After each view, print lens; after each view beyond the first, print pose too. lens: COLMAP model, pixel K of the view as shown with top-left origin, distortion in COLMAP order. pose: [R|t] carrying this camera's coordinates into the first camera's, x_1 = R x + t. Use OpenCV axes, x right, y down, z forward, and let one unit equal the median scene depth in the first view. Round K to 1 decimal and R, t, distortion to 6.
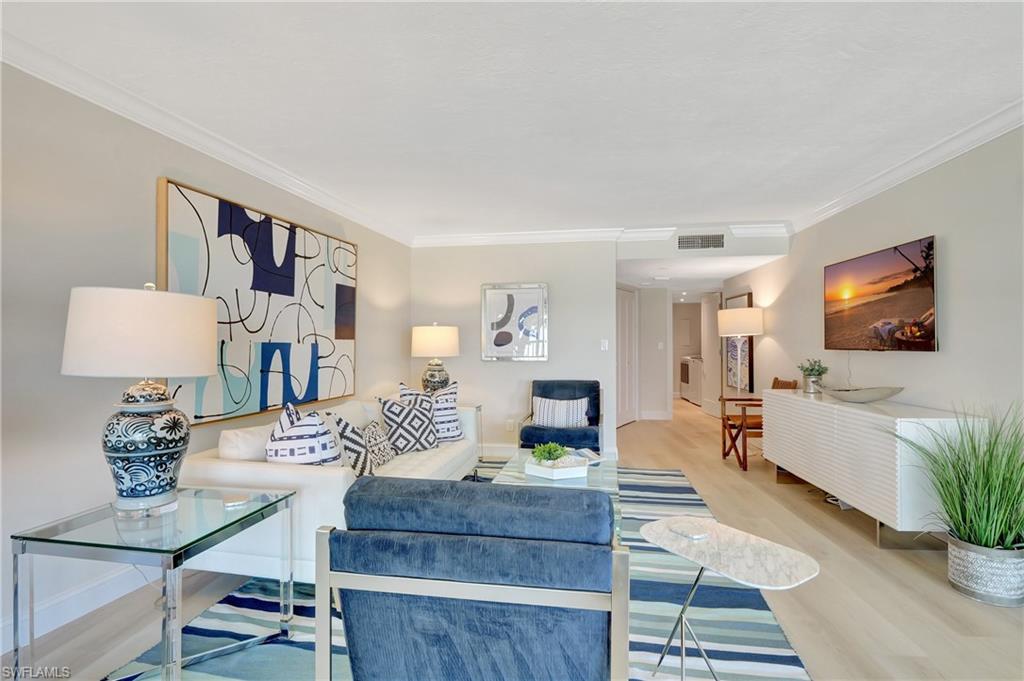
lens RADIAL K [[497.7, 0, 514.1], [0, 497.7, 340.6], [0, 0, 1]] dist [-0.003664, -0.008583]
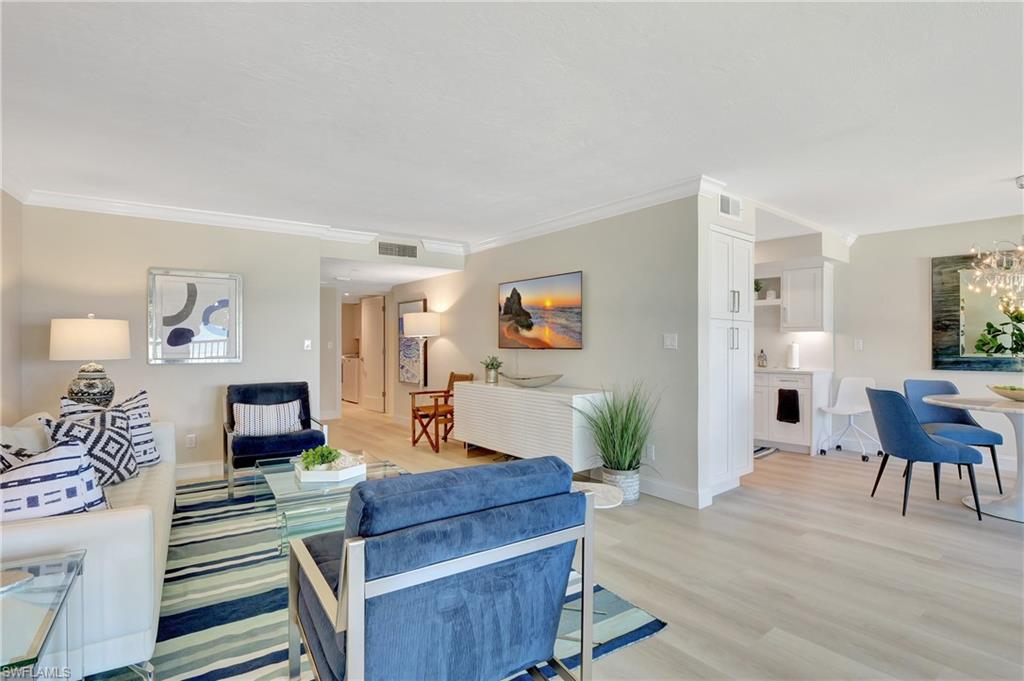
lens RADIAL K [[497.7, 0, 514.1], [0, 497.7, 340.6], [0, 0, 1]] dist [-0.003664, -0.008583]
pose [[0.729455, 0.006552, 0.683997, -0.265103], [-0.007237, 0.999972, -0.001860, 0.000183], [-0.683990, -0.003594, 0.729482, 0.036361]]
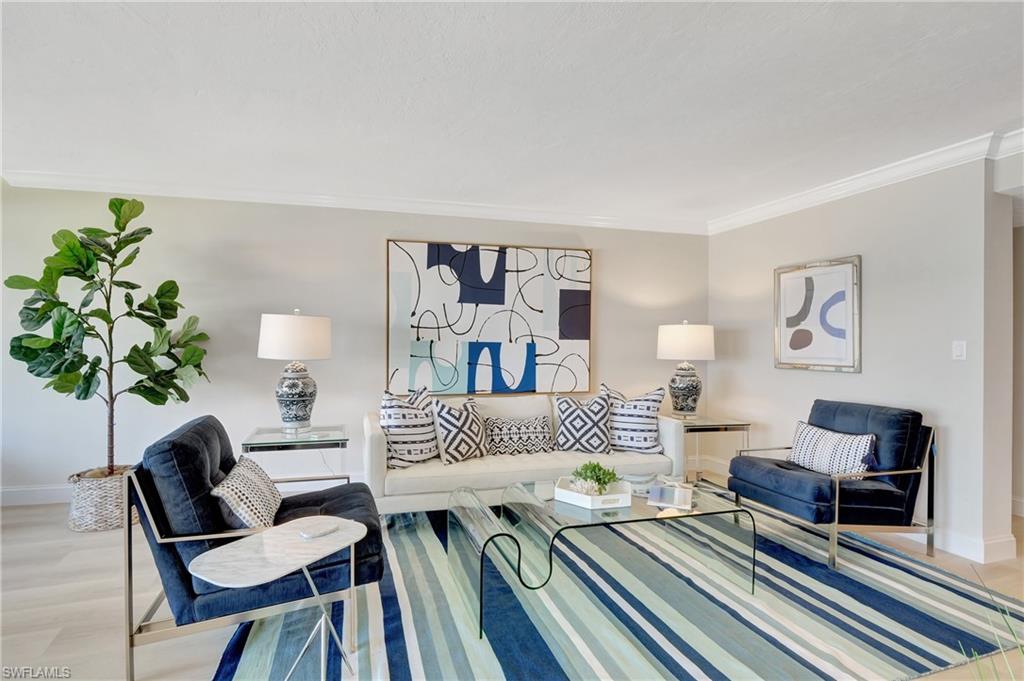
lens RADIAL K [[511.4, 0, 496.2], [0, 511.4, 343.4], [0, 0, 1]] dist [-0.008825, -0.001128]
pose [[0.454862, 0.007963, -0.890527, 0.642742], [-0.003869, 0.999968, 0.006965, -0.001547], [0.890554, 0.000277, 0.454878, 0.384159]]
